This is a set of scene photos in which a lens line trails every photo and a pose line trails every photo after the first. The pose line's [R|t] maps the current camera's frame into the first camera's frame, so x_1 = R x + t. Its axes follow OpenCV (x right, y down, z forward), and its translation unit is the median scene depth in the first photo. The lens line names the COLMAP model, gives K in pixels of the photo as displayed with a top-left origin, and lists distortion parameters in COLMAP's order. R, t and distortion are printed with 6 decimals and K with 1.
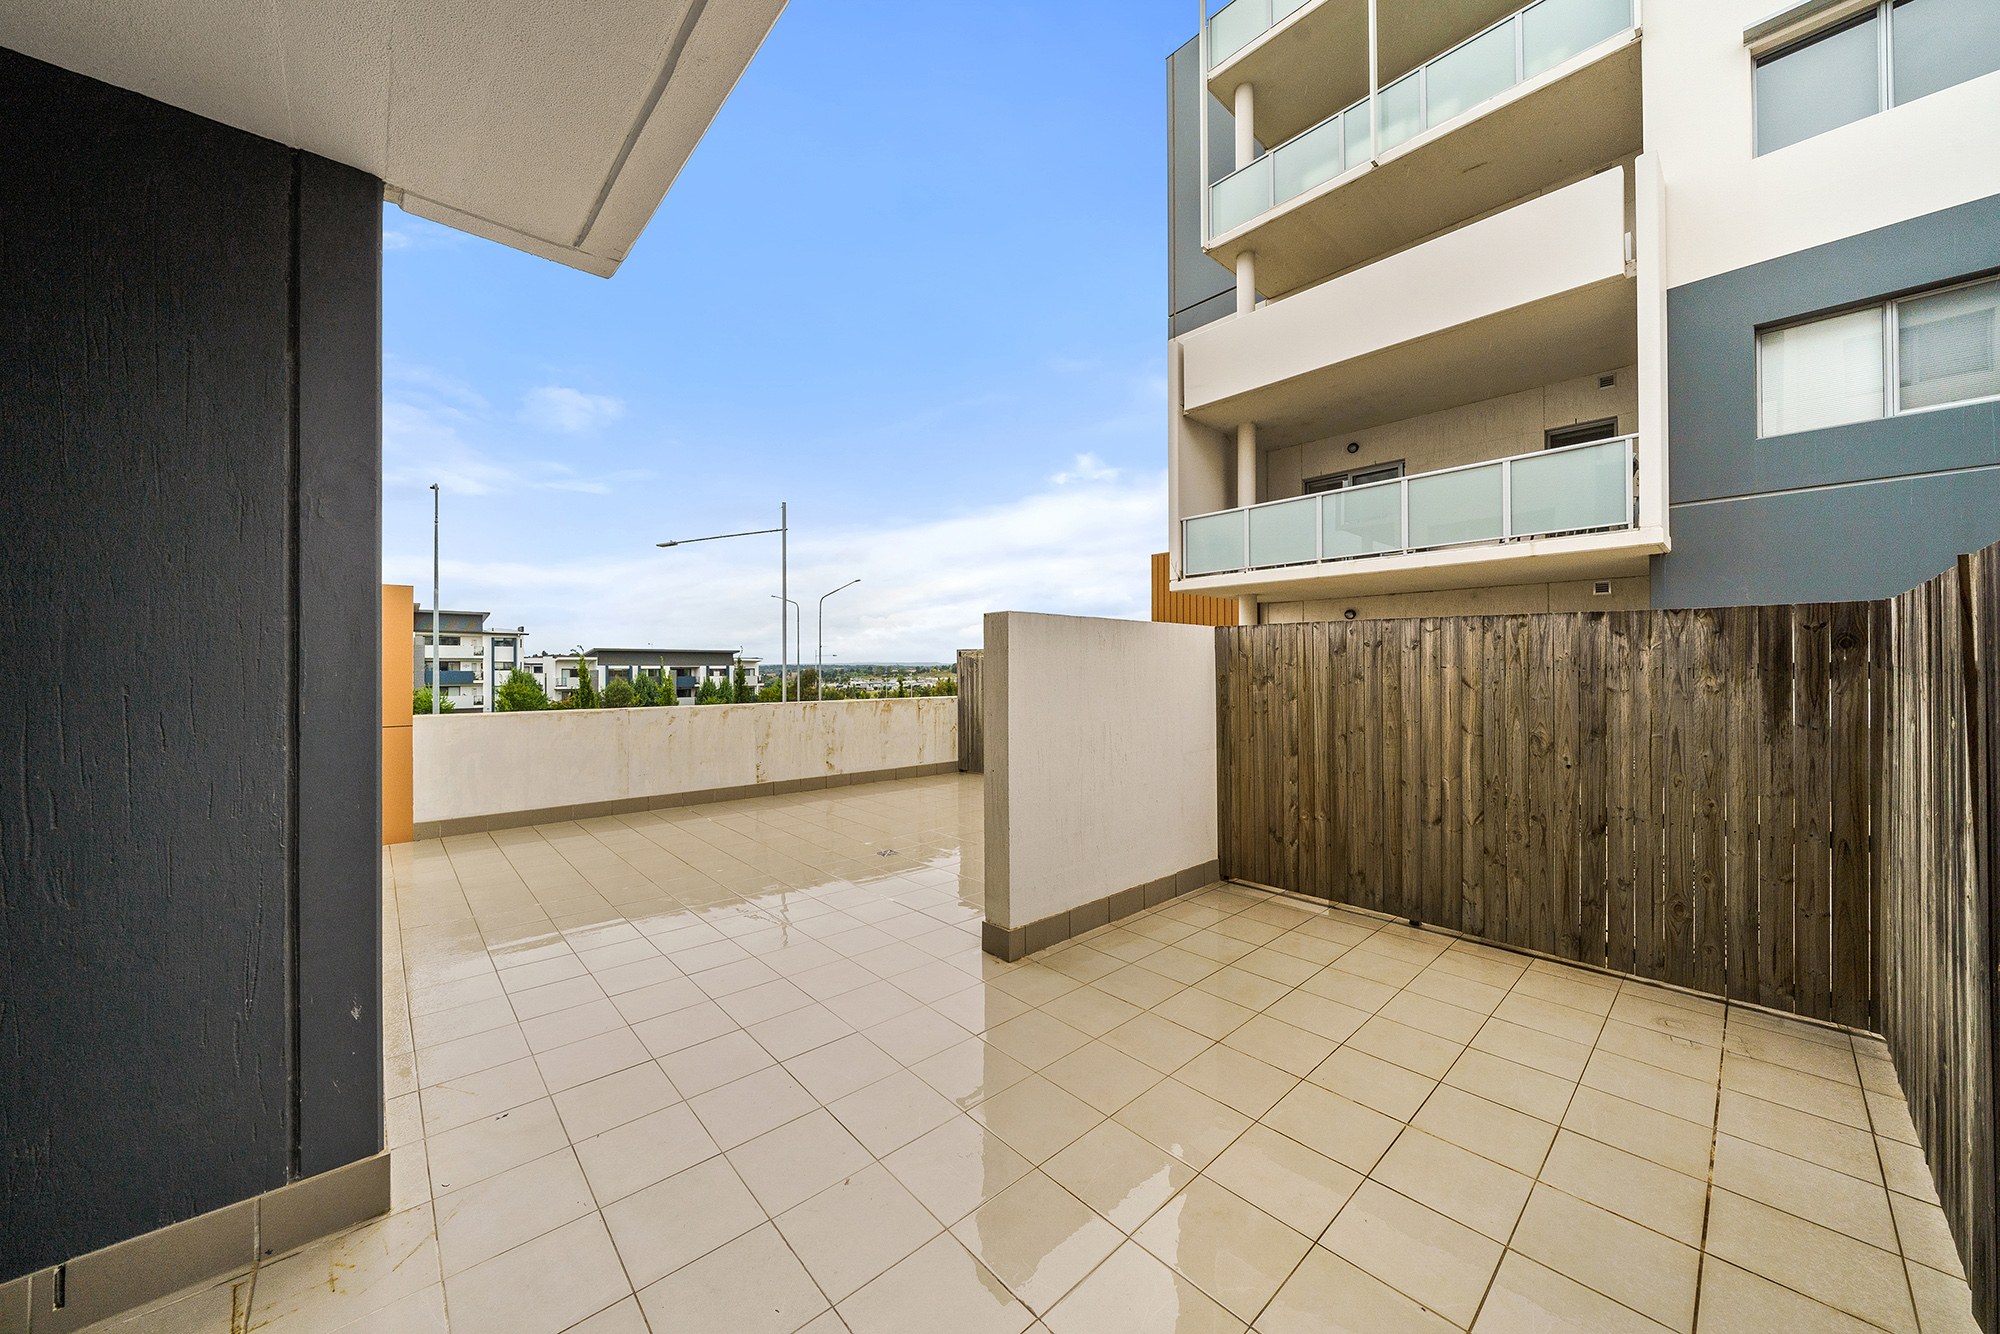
lens RADIAL K [[695.2, 0, 992.2], [0, 695.2, 665.7], [0, 0, 1]] dist [-0.002349, -0.000151]
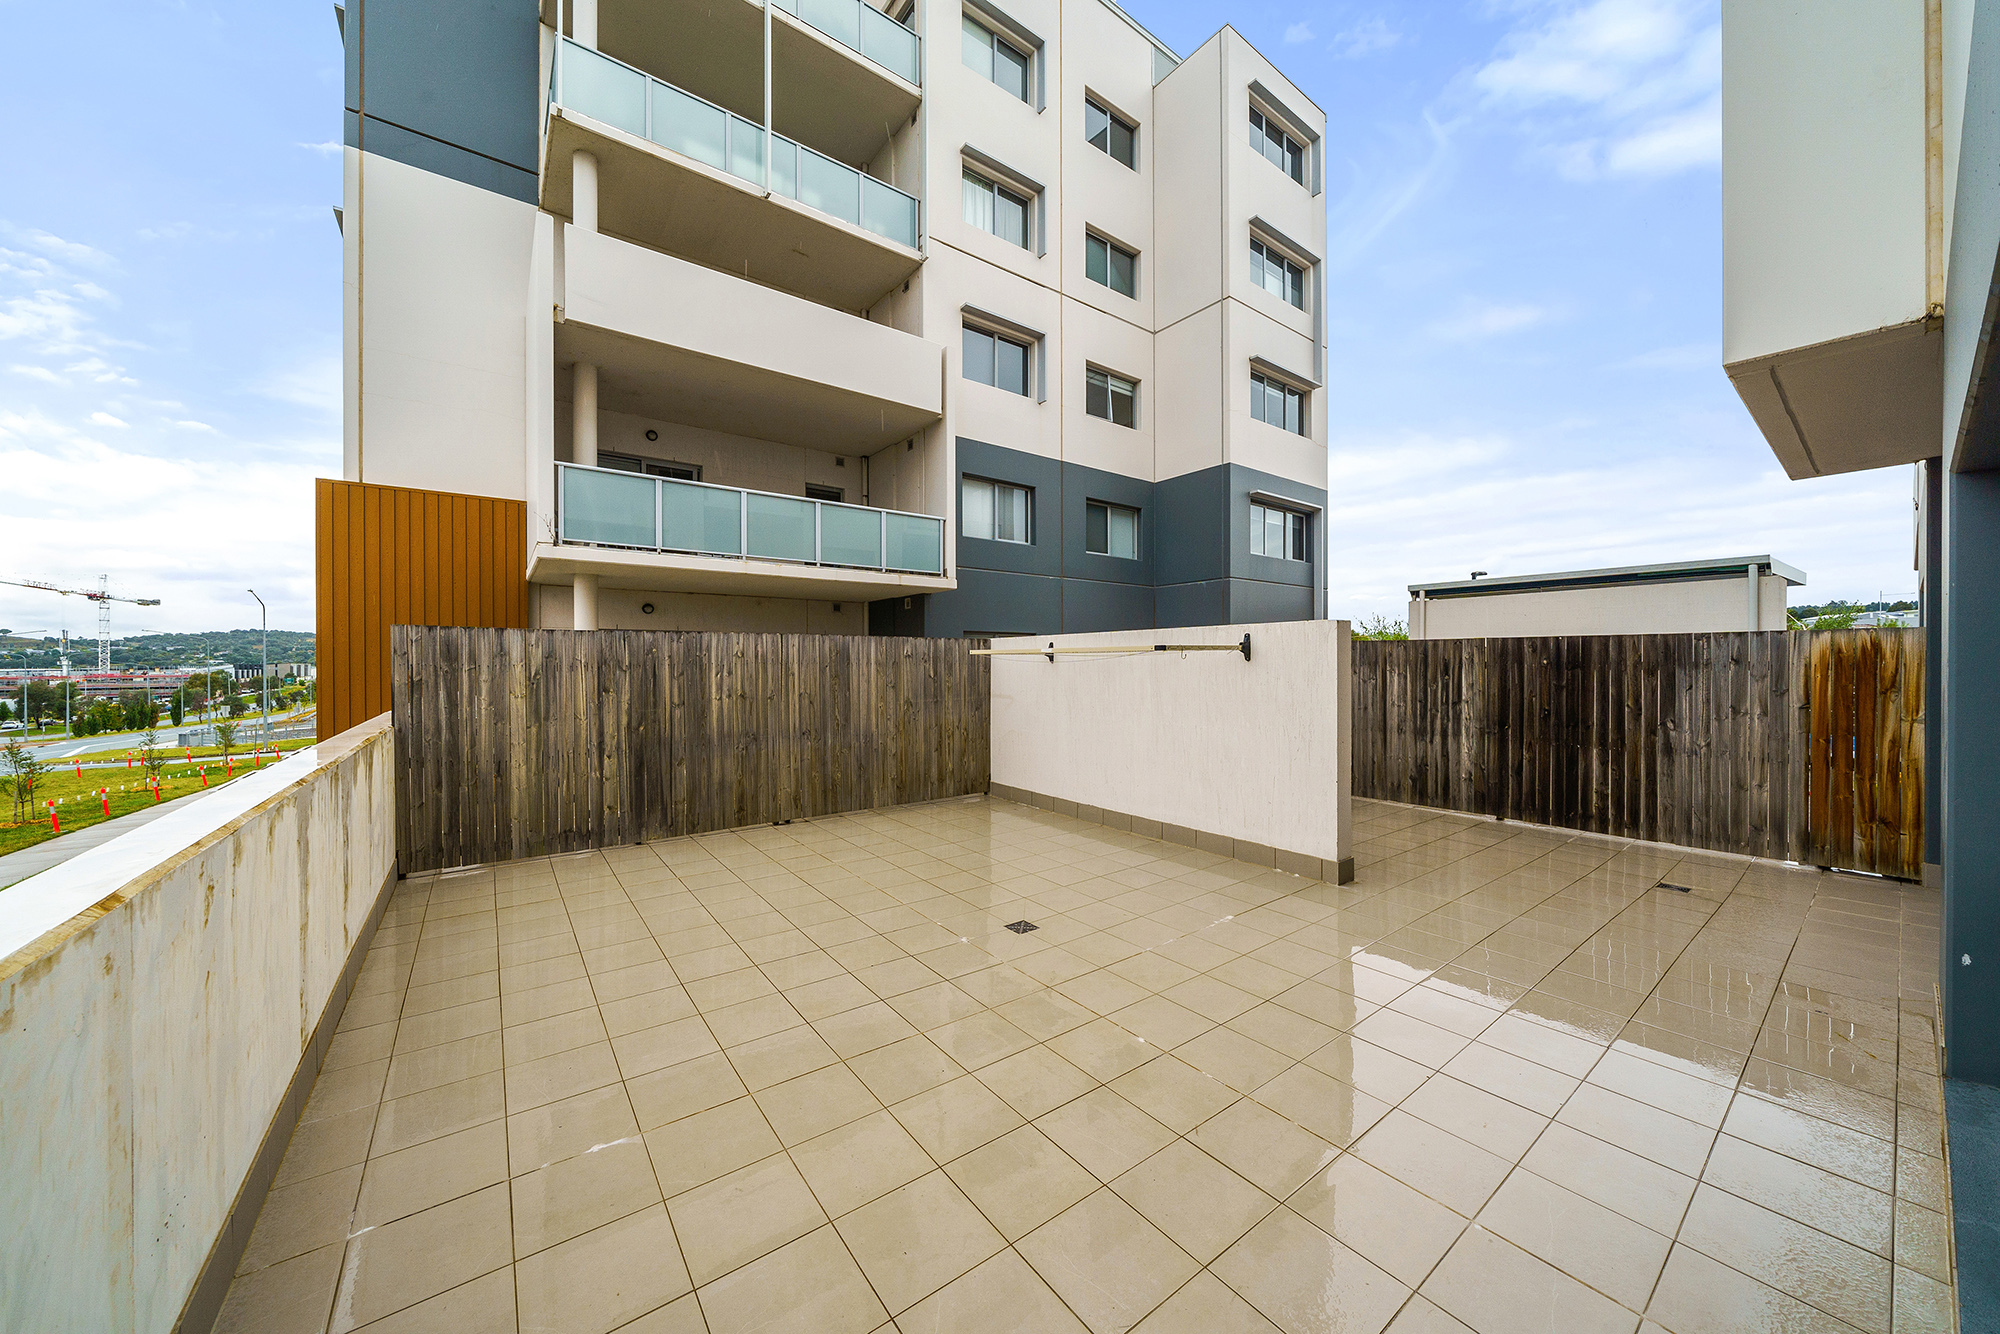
lens RADIAL K [[695.2, 0, 992.2], [0, 695.2, 665.7], [0, 0, 1]] dist [-0.002349, -0.000151]
pose [[0.095131, -0.001857, 0.995463, -0.216127], [-0.002935, 0.999993, 0.002146, 0.000711], [-0.995460, -0.003126, 0.095124, 0.242984]]
